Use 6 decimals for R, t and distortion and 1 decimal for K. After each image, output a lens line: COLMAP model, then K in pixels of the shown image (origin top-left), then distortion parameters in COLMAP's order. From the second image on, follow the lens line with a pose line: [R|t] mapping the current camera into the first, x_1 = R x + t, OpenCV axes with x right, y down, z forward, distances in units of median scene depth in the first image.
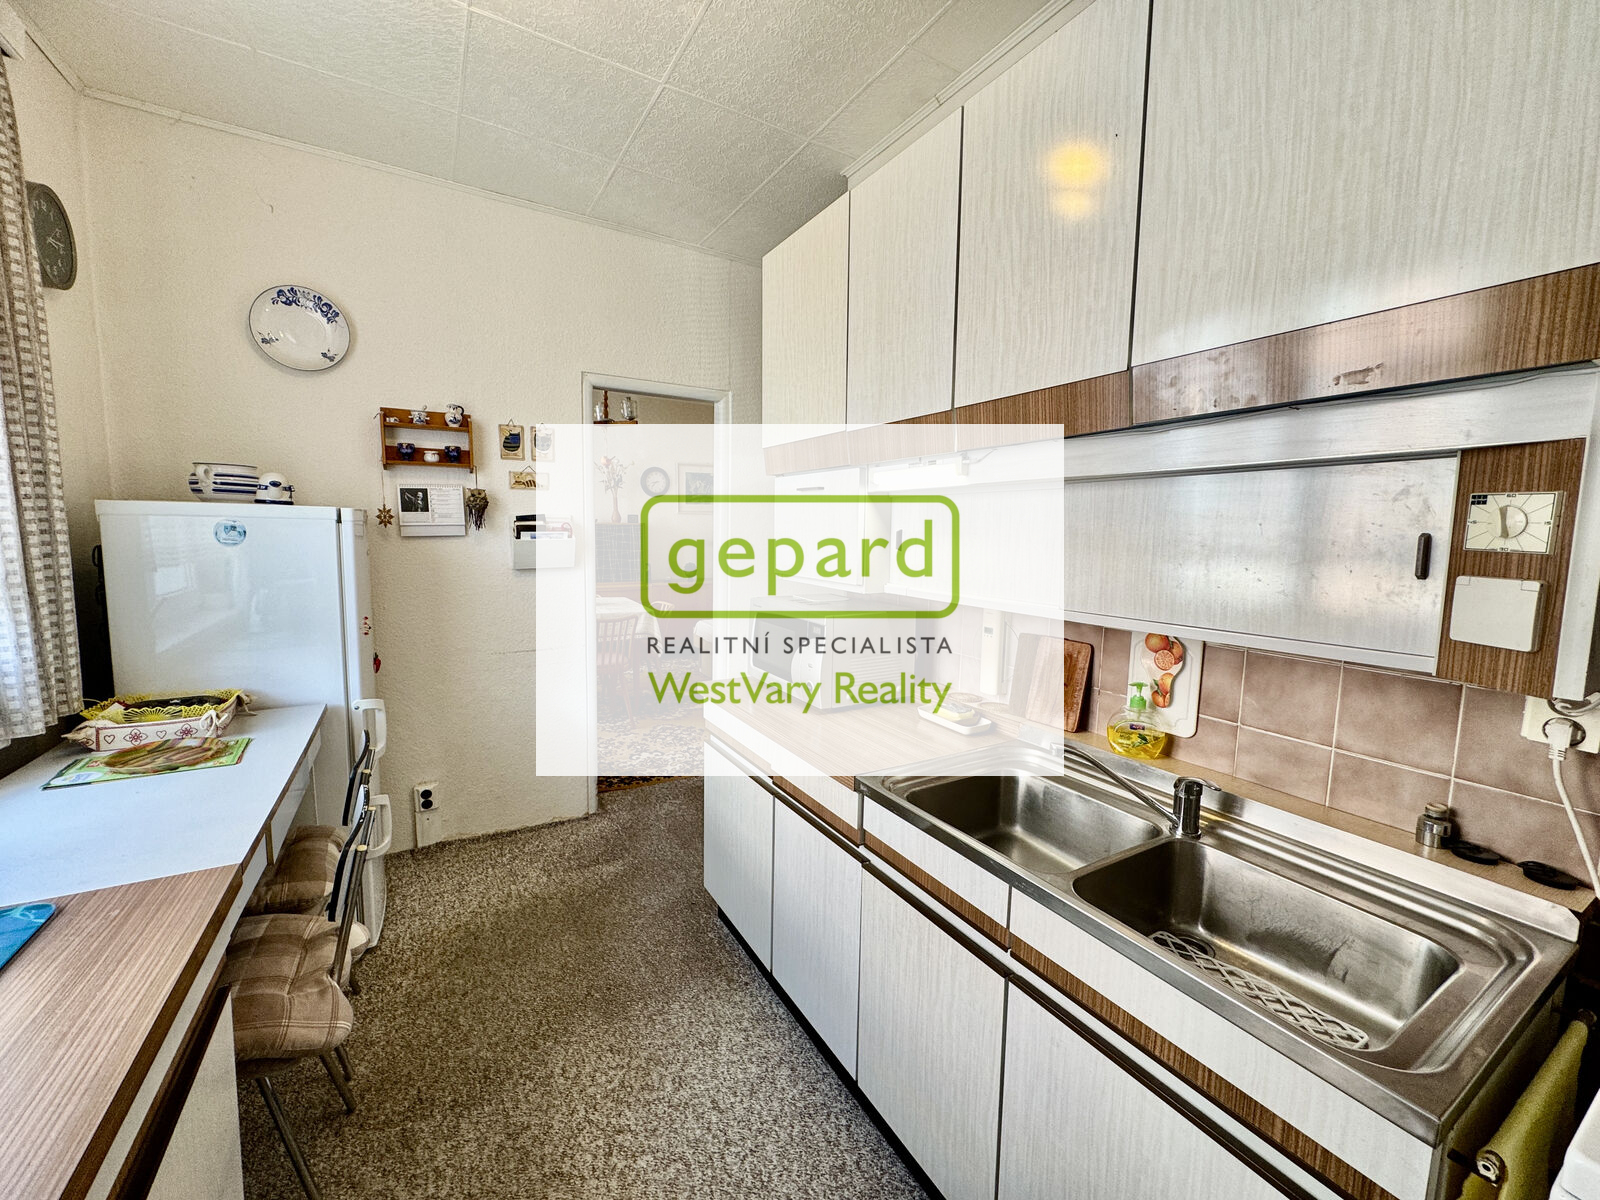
lens RADIAL K [[640.4, 0, 797.6], [0, 640.4, 593.6], [0, 0, 1]] dist [-0.000140, 0.000329]
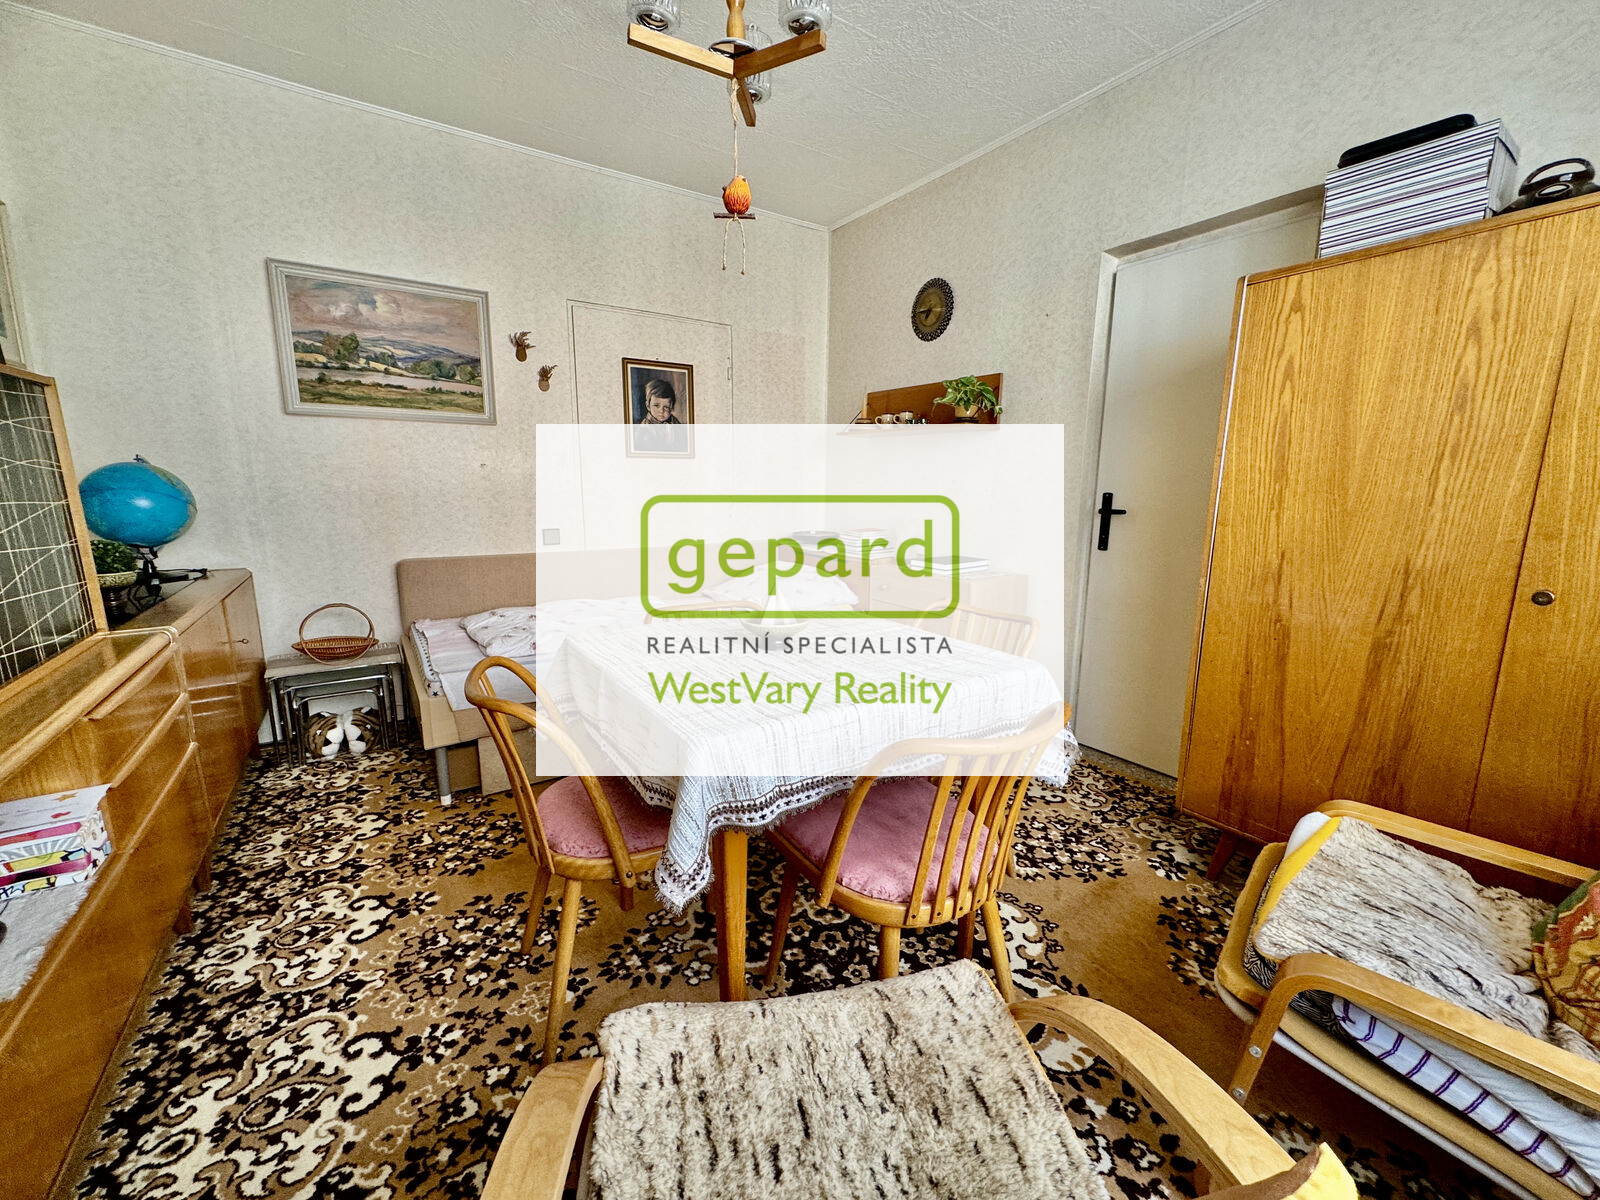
lens RADIAL K [[640.4, 0, 798.3], [0, 640.4, 593.8], [0, 0, 1]] dist [-0.000140, 0.000329]
pose [[-0.054246, -0.199240, 0.978448, -2.083175], [0.095195, 0.974396, 0.203693, -0.237668], [-0.993980, 0.104193, -0.033891, 3.194029]]
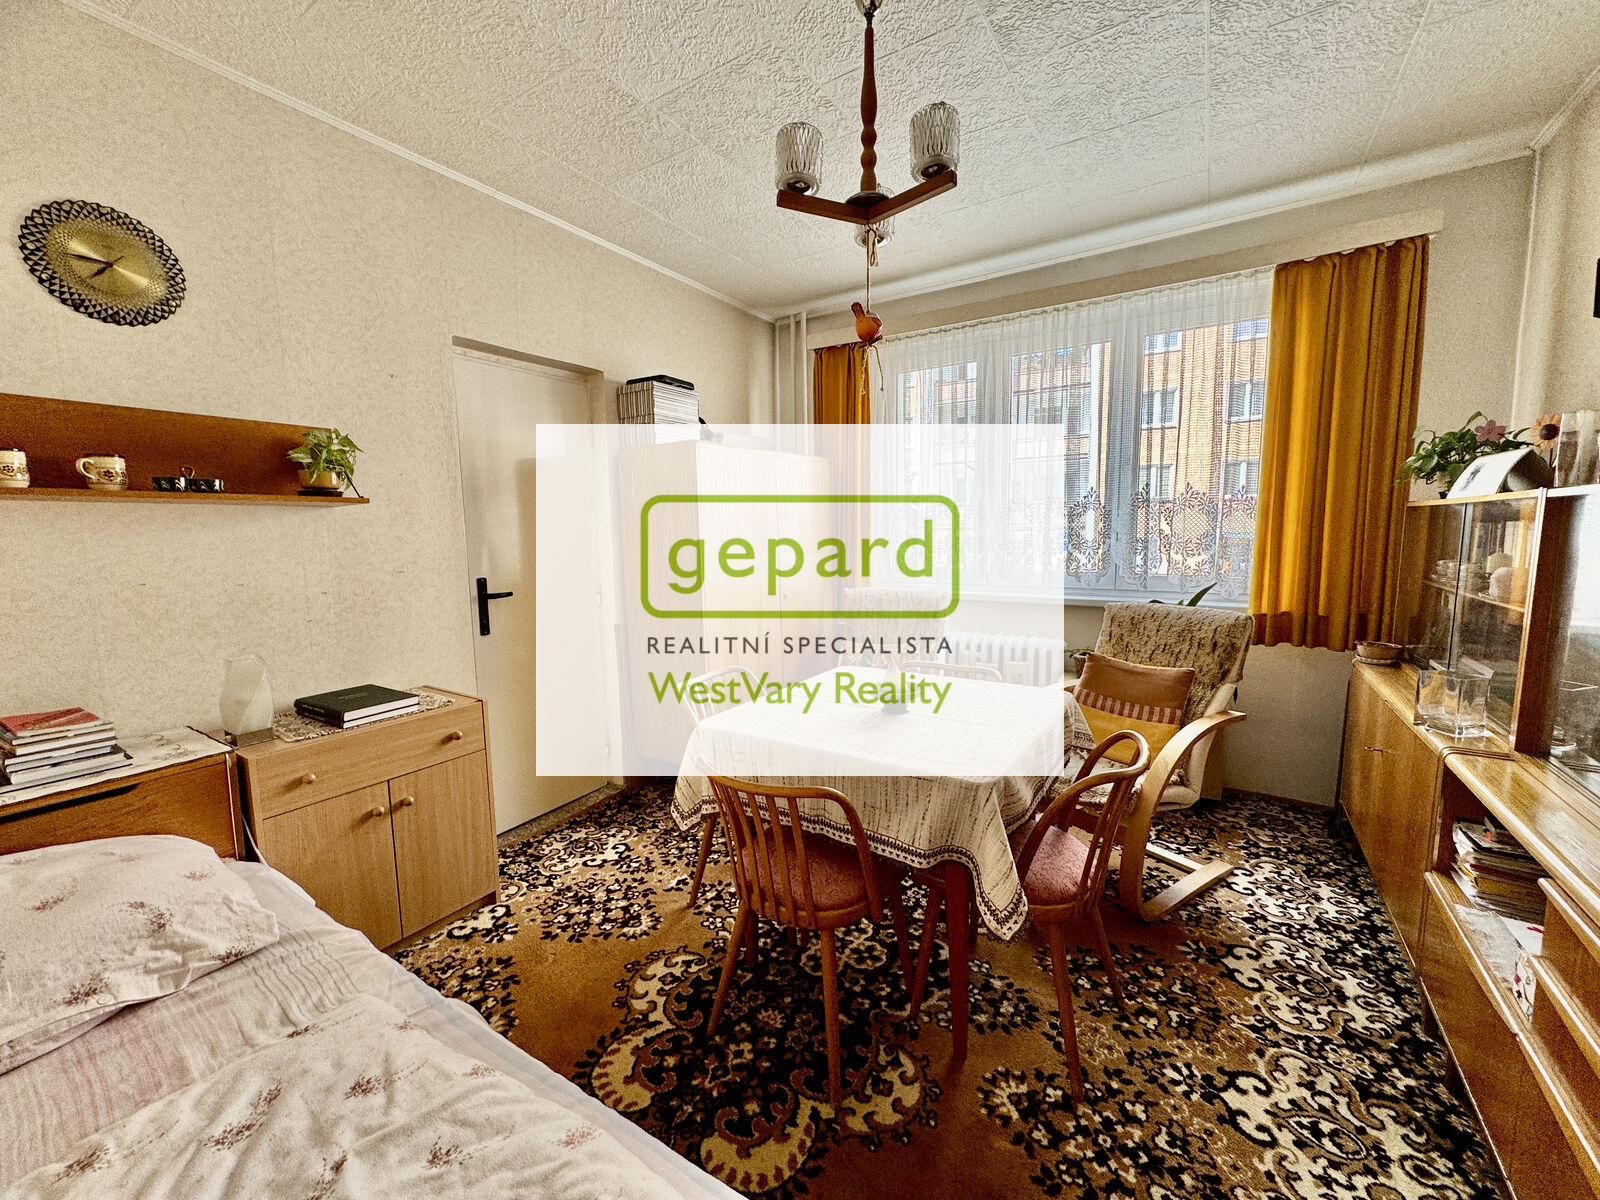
lens RADIAL K [[640.4, 0, 797.1], [0, 640.4, 604.2], [0, 0, 1]] dist [-0.000140, 0.000329]
pose [[-0.896883, 0.047249, -0.439736, -0.335783], [-0.048516, 0.977765, 0.204012, -0.400105], [0.439598, 0.204309, -0.874649, 4.195221]]
